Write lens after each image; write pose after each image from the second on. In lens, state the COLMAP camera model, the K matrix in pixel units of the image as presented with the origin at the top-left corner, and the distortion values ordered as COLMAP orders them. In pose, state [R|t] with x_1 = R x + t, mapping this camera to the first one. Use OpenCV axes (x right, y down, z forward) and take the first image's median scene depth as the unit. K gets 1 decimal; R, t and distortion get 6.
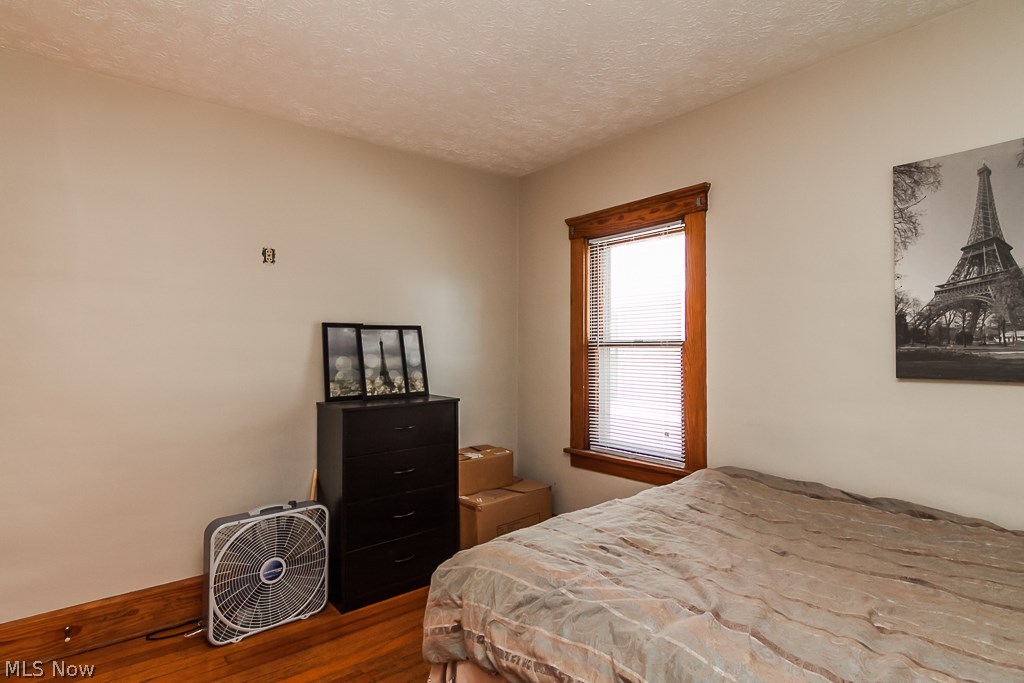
lens RADIAL K [[529.0, 0, 514.4], [0, 529.0, 334.0], [0, 0, 1]] dist [0.001031, 0.000831]
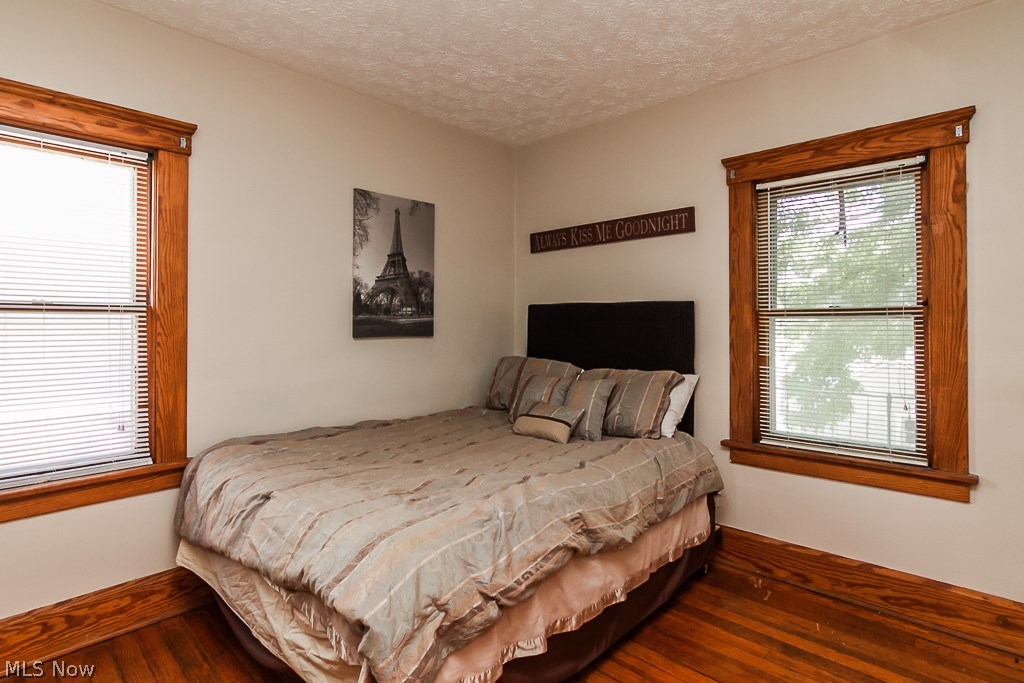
lens RADIAL K [[513.6, 0, 530.0], [0, 513.6, 317.3], [0, 0, 1]] dist [0.000021, 0.000163]
pose [[-0.132321, 0.007264, 0.991180, -0.738246], [-0.031254, 0.999445, -0.011497, 0.030544], [-0.990714, -0.032499, -0.132021, 0.749282]]
